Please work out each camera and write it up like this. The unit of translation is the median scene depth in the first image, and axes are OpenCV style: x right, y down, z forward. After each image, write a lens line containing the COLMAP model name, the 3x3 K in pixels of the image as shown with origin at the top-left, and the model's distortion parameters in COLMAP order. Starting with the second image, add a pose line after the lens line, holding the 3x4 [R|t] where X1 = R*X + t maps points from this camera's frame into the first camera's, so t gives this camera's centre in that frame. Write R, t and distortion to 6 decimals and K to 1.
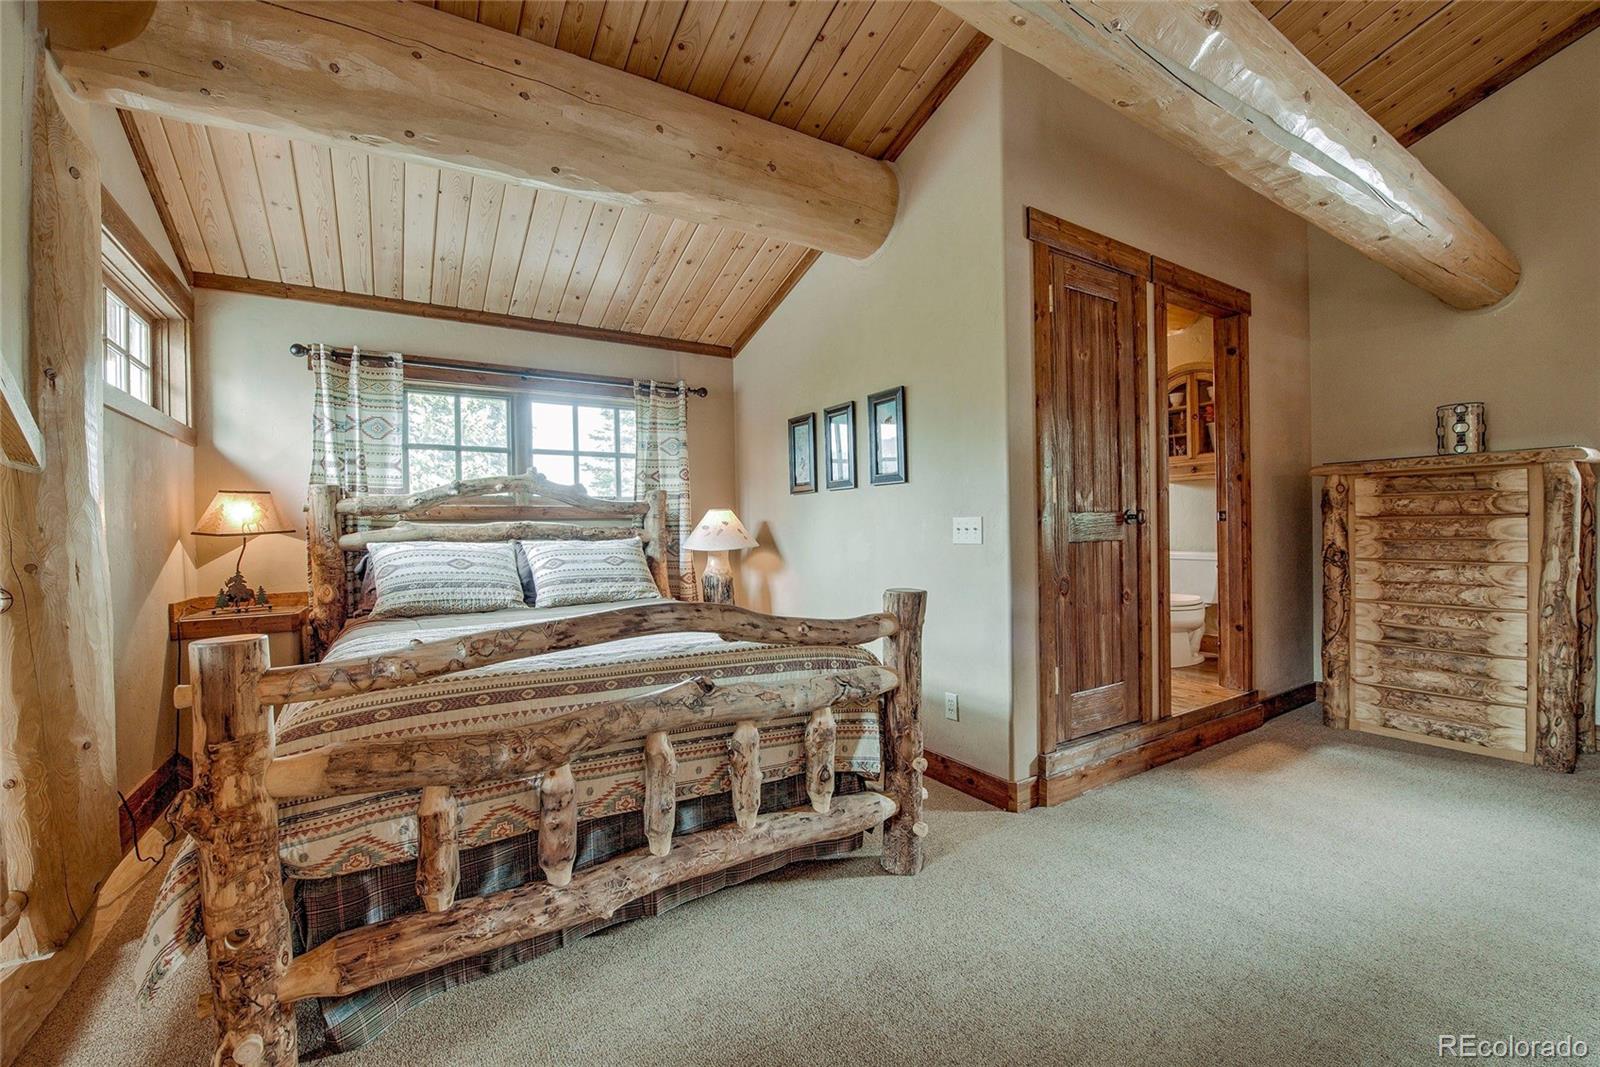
lens RADIAL K [[667.8, 0, 792.7], [0, 667.8, 534.9], [0, 0, 1]] dist [-0.017102, -0.001077]
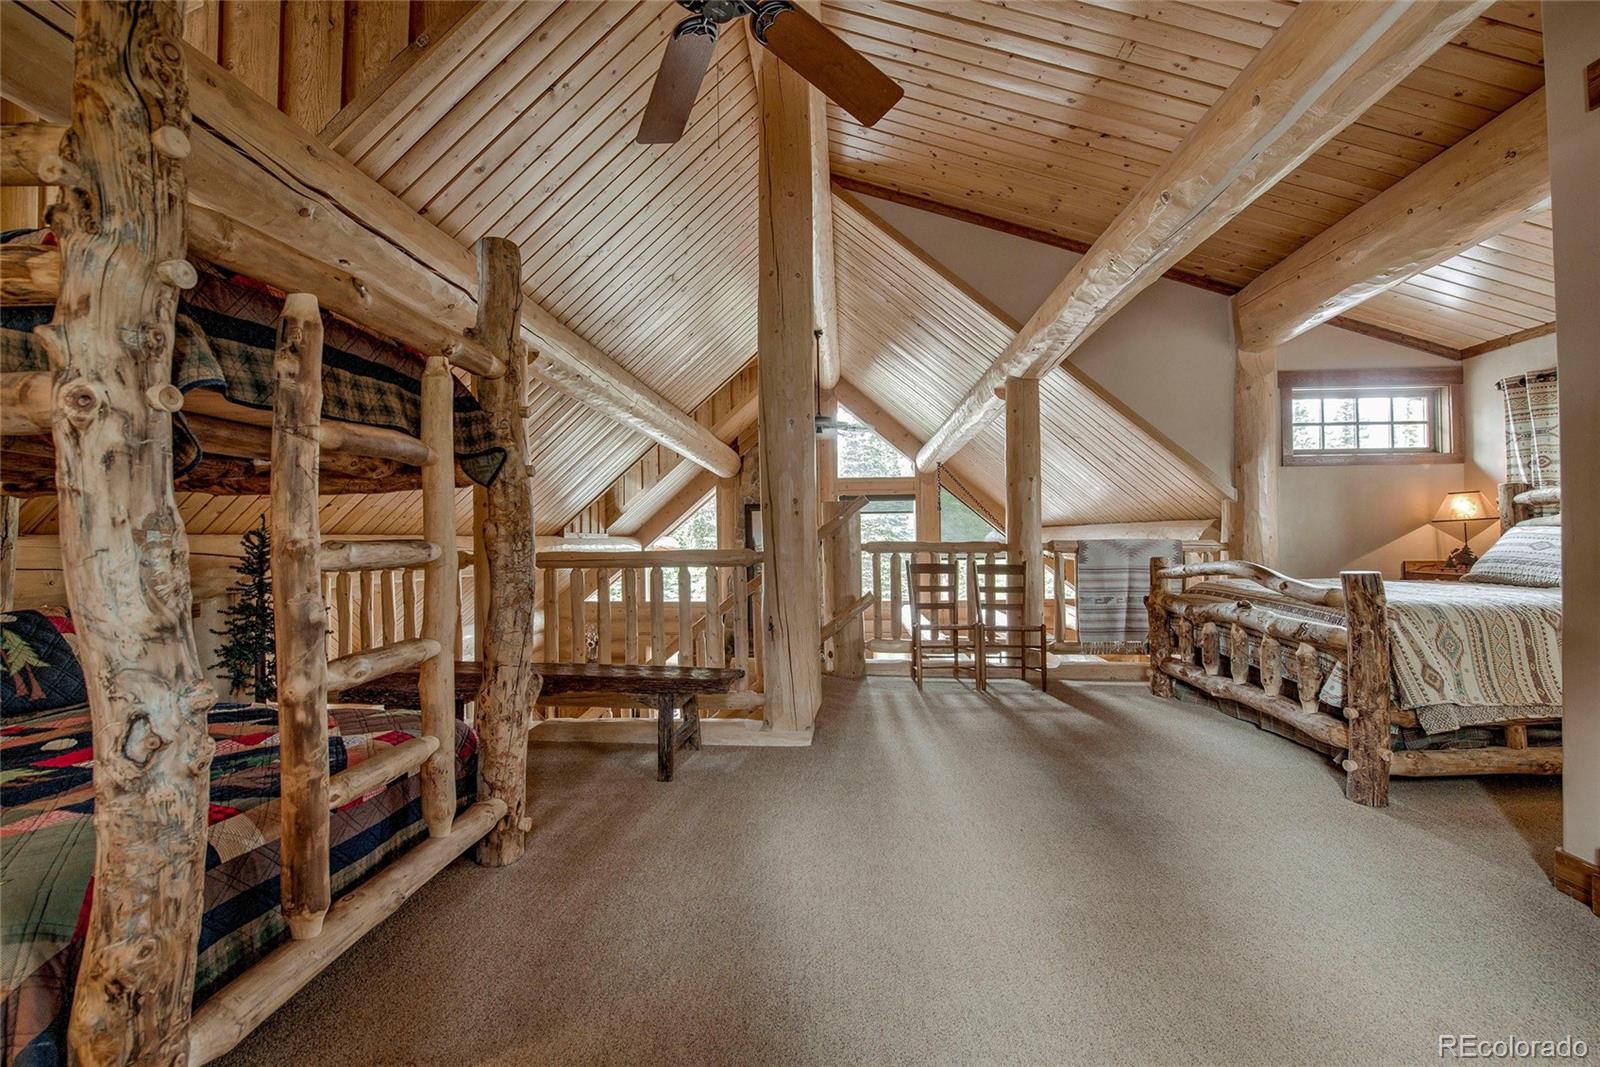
lens RADIAL K [[635.7, 0, 795.3], [0, 635.7, 536.1], [0, 0, 1]] dist [-0.020157, -0.000735]
pose [[-0.601794, 0.023422, -0.798307, 1.149751], [0.017701, 0.999715, 0.015988, -0.013461], [0.798455, -0.004509, -0.602038, 0.586240]]
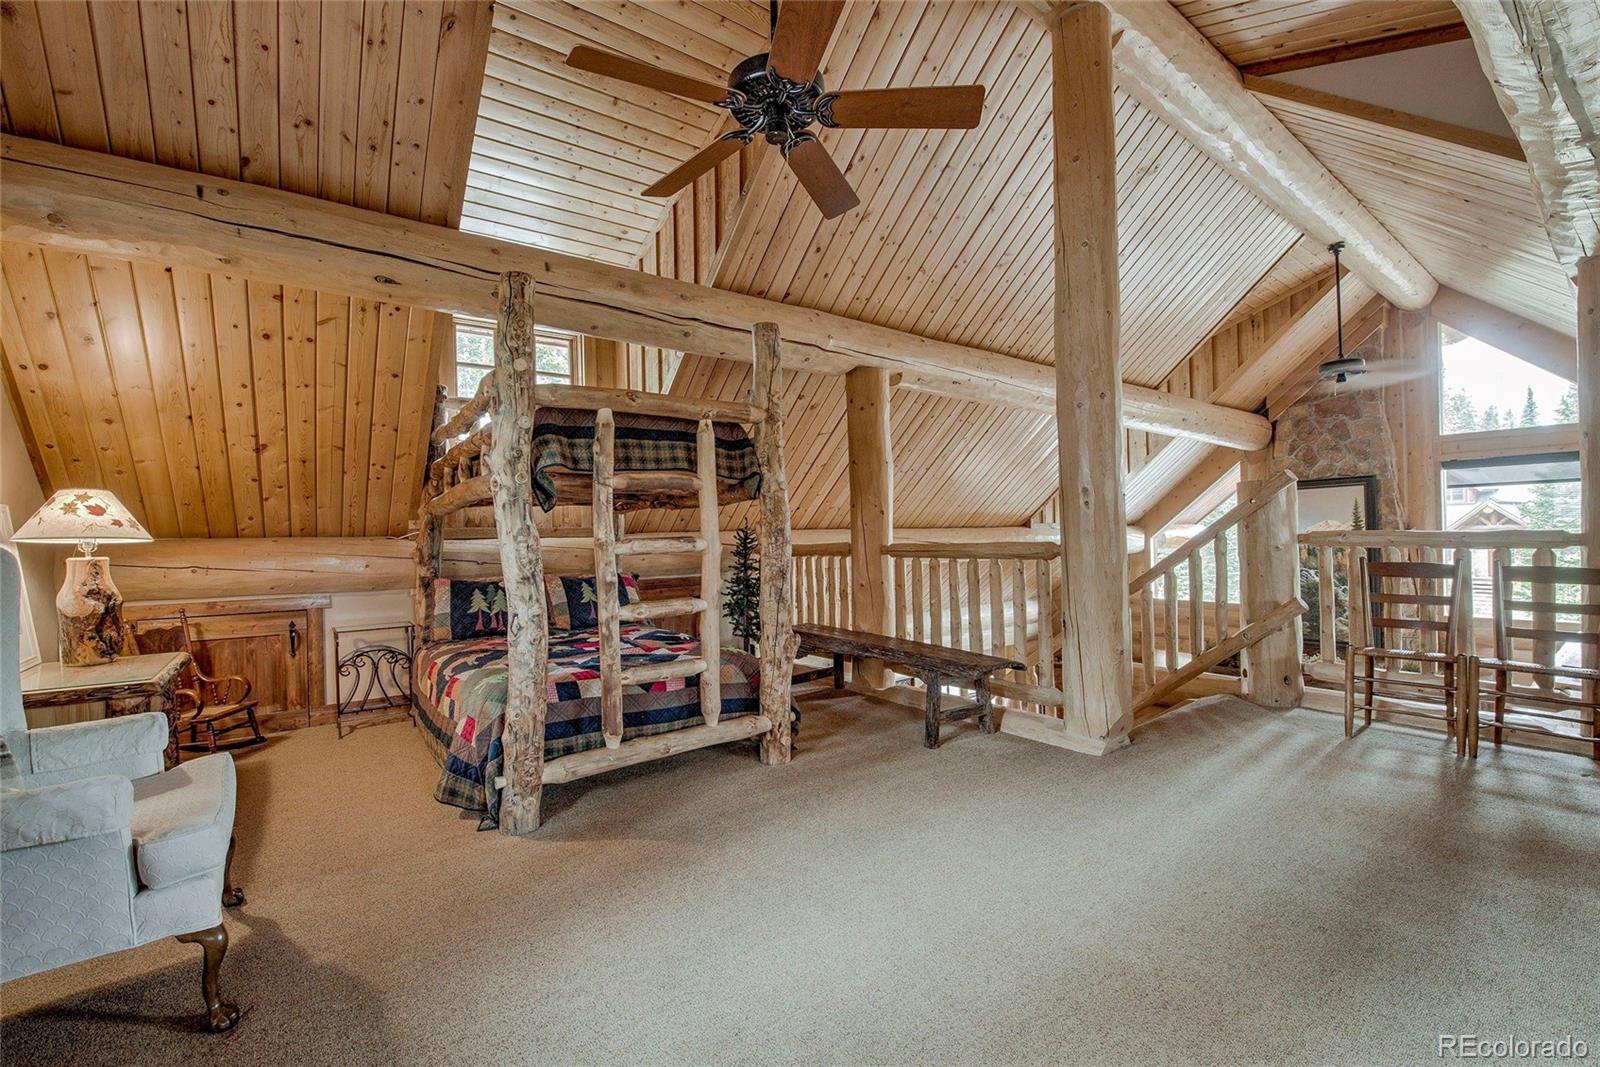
lens RADIAL K [[671.3, 0, 800.0], [0, 671.3, 537.2], [0, 0, 1]] dist [-0.013132, -0.000630]
pose [[-0.996338, 0.039776, -0.075680, 0.834985], [0.039127, 0.999184, 0.010043, -0.010513], [0.076018, 0.007045, -0.997082, 0.937281]]
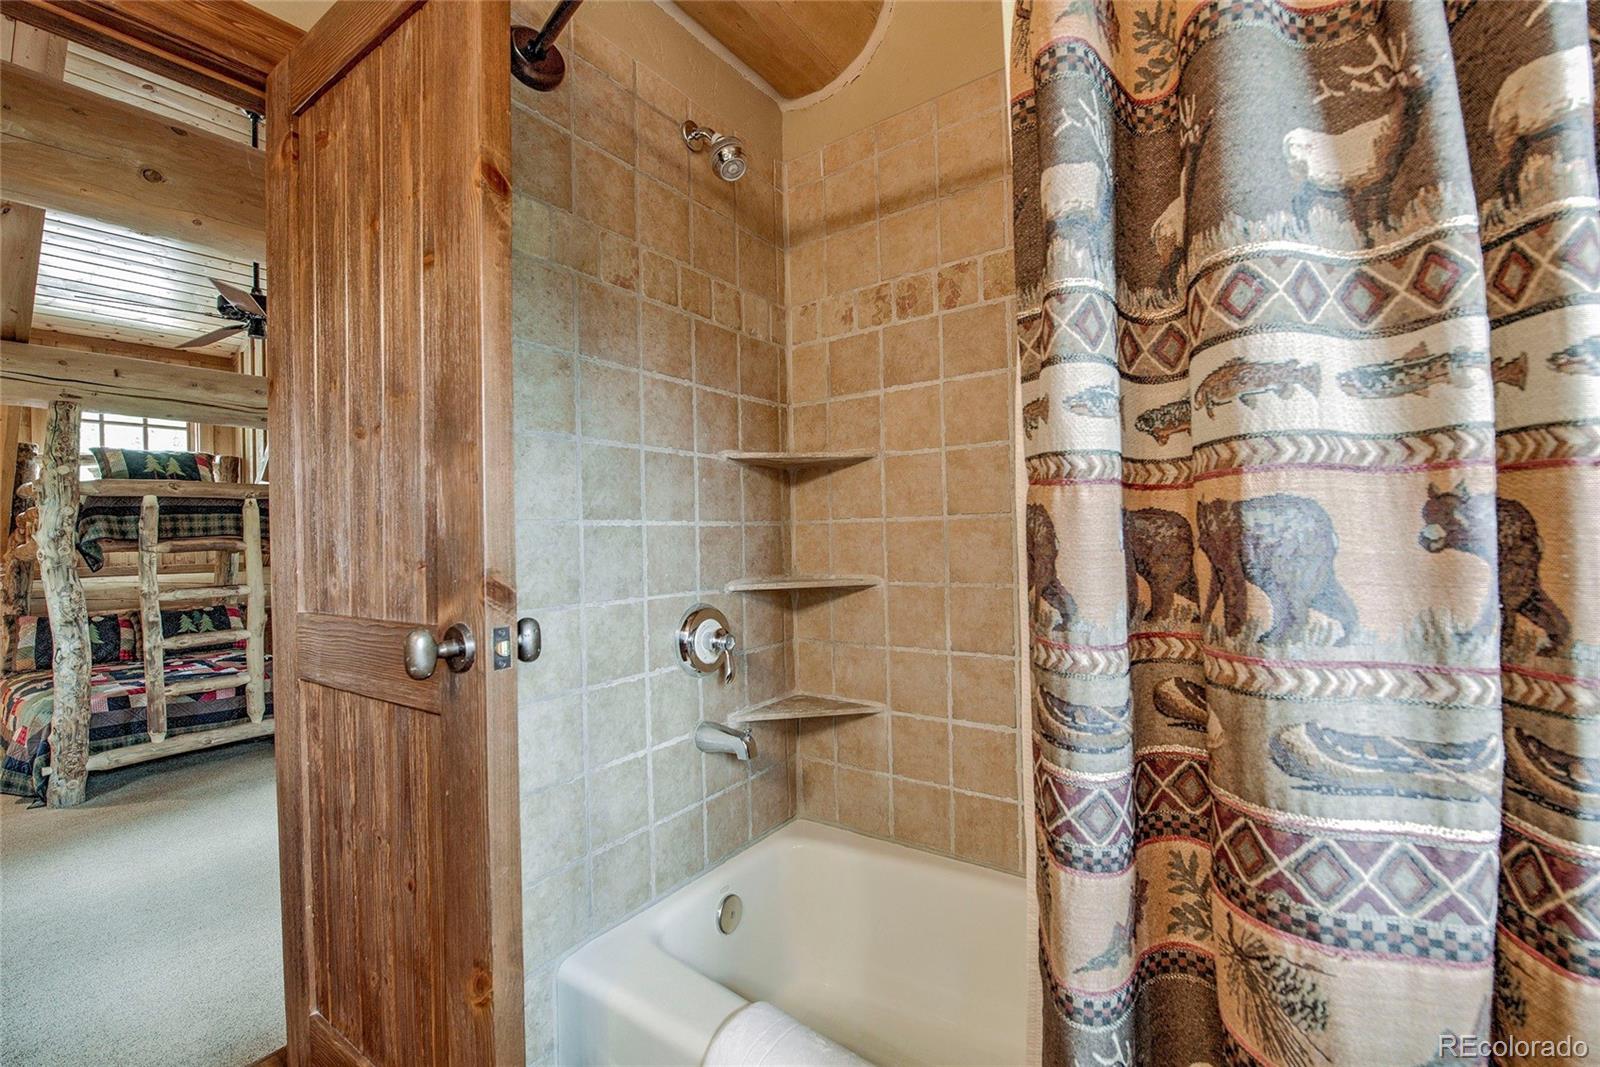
lens RADIAL K [[667.8, 0, 792.7], [0, 667.8, 534.9], [0, 0, 1]] dist [-0.017102, -0.001077]
pose [[-0.926361, 0.039295, -0.374581, 0.405579], [0.037514, 0.999223, 0.012050, -0.076699], [0.374764, -0.002890, -0.927116, 1.547419]]
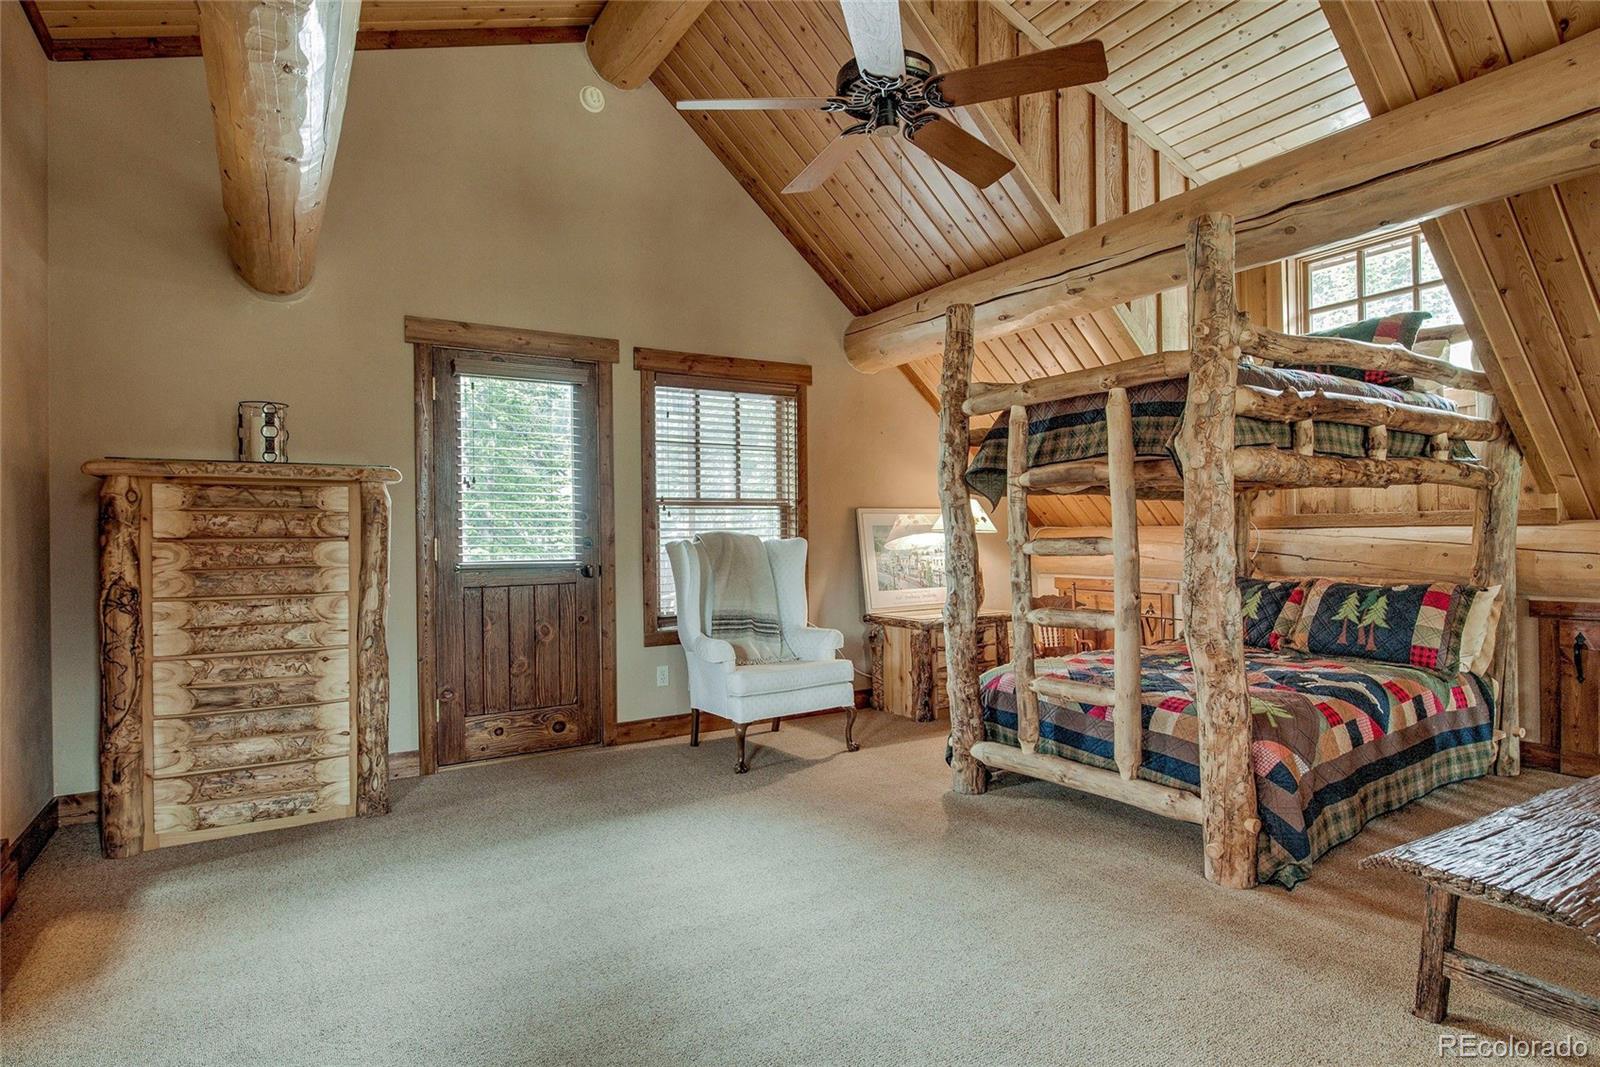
lens RADIAL K [[847.7, 0, 800.0], [0, 847.7, 533.5], [0, 0, 1]] dist [-0.001015, -0.000277]
pose [[0.003031, 0.021608, 0.999762, -0.035867], [0.022111, 0.999521, -0.021670, 0.001724], [-0.999751, 0.022172, 0.002552, 0.344287]]
